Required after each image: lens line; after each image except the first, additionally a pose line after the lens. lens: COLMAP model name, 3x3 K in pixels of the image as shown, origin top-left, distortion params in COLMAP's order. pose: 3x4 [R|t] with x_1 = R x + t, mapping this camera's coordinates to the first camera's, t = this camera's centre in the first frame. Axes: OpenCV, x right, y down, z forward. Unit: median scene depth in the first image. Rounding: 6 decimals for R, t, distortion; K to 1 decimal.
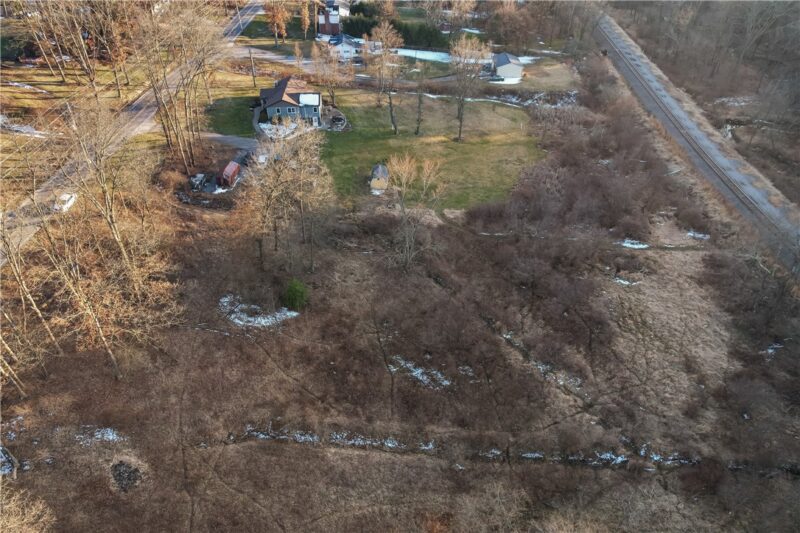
lens RADIAL K [[509.1, 0, 400.0], [0, 509.1, 266.5], [0, 0, 1]] dist [-0.090720, 0.078547]
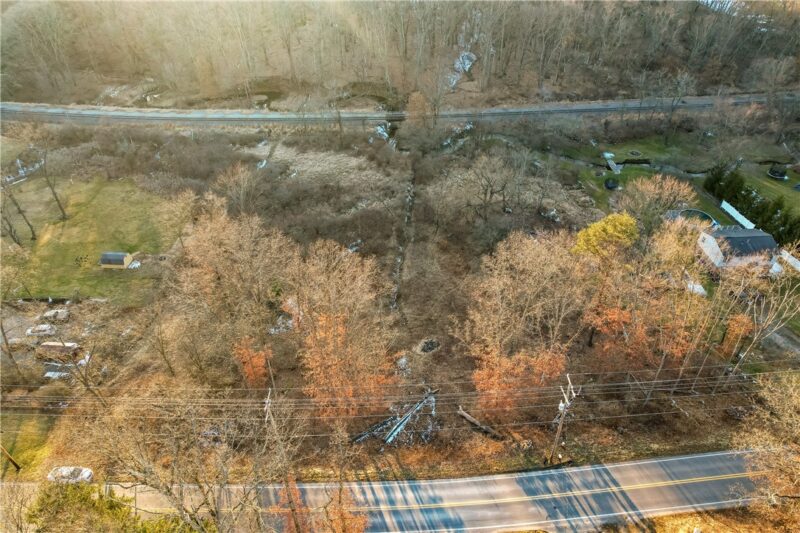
lens RADIAL K [[509.1, 0, 400.0], [0, 509.1, 266.5], [0, 0, 1]] dist [-0.090720, 0.078547]
pose [[0.037247, -0.641009, 0.766629, -0.944077], [0.632012, 0.609355, 0.478798, -0.336309], [-0.774063, 0.466685, 0.427822, 0.140420]]
